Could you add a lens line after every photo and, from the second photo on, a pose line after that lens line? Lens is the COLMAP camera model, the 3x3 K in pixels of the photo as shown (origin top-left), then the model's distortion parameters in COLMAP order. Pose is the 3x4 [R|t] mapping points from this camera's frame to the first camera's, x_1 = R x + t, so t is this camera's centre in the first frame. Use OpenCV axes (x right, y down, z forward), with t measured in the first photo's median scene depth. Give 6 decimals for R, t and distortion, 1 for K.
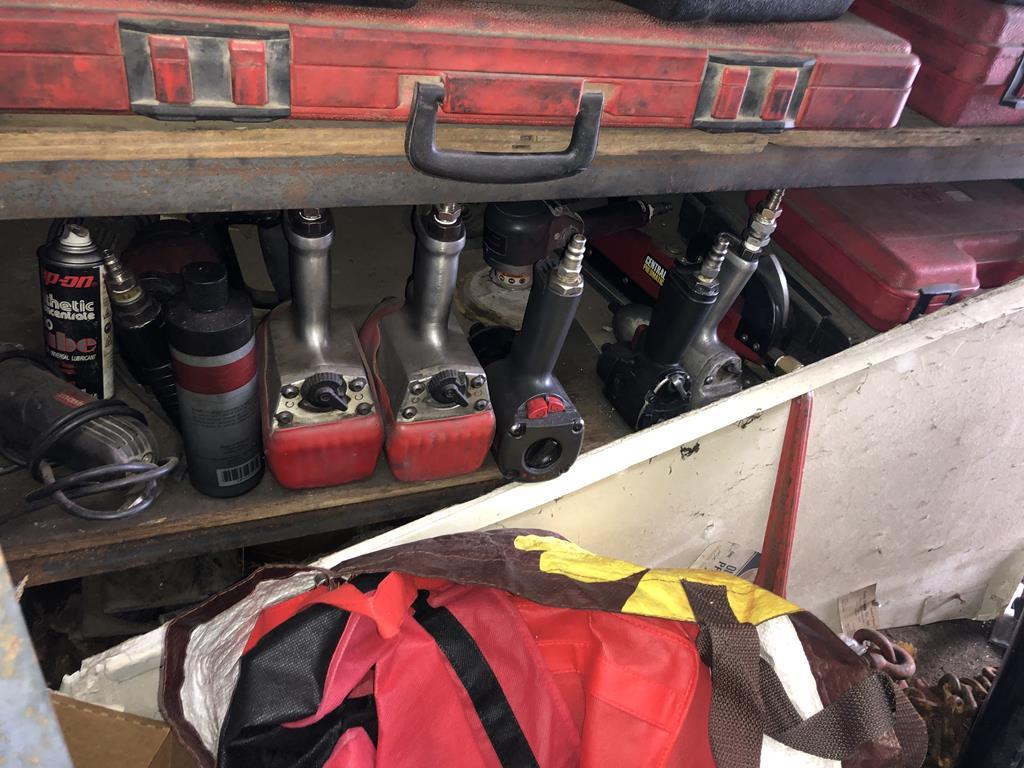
lens RADIAL K [[827.2, 0, 513.5], [0, 827.2, 370.7], [0, 0, 1]] dist [0.009138, 0.010624]
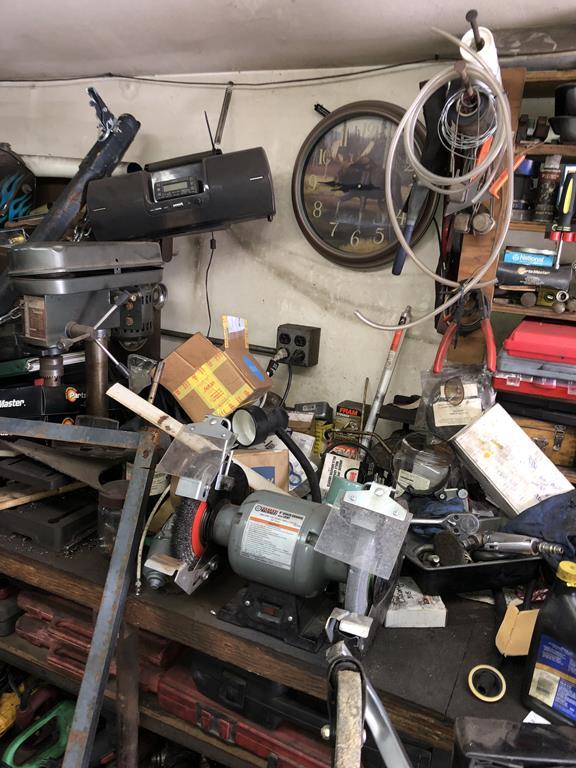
lens RADIAL K [[620.4, 0, 288.0], [0, 620.4, 384.0], [0, 0, 1]] dist [0.009138, 0.010624]
pose [[0.689040, 0.069215, -0.721410, 1.070451], [-0.411639, 0.856648, -0.310978, -0.612663], [0.596471, 0.511237, 0.618756, -0.731392]]
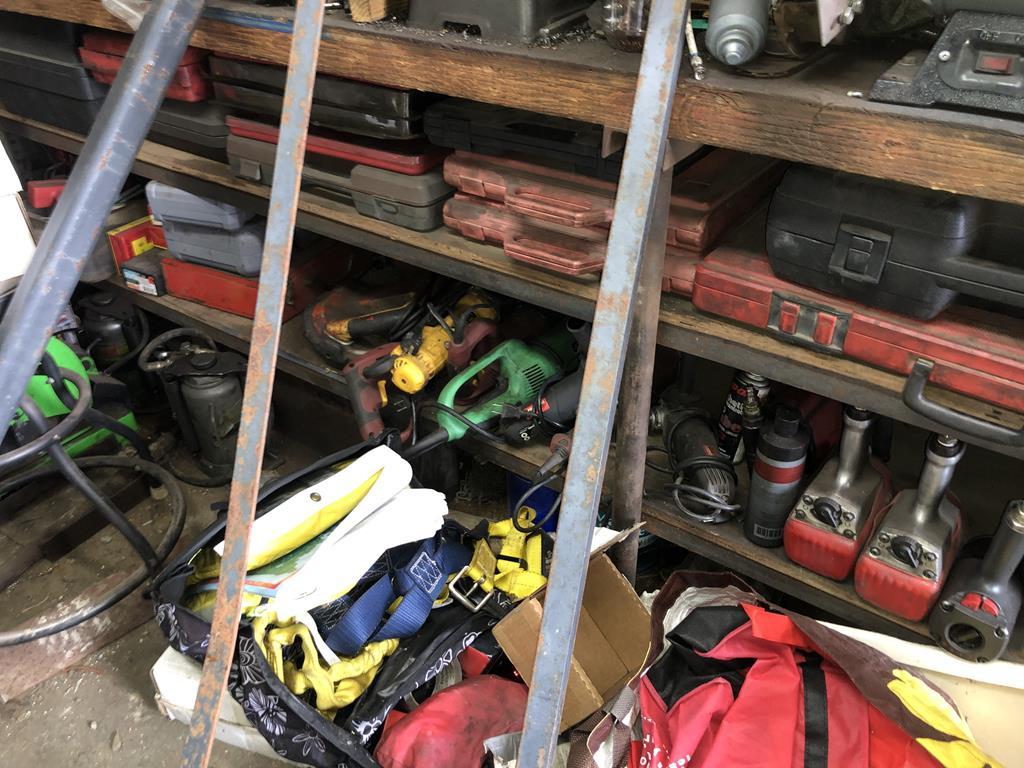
lens RADIAL K [[827.2, 0, 513.5], [0, 827.2, 370.7], [0, 0, 1]] dist [0.009138, 0.010624]
pose [[0.548144, 0.326193, -0.770153, 0.566713], [-0.425138, 0.901648, 0.079302, -0.084872], [0.720275, 0.283953, 0.632910, -0.499242]]
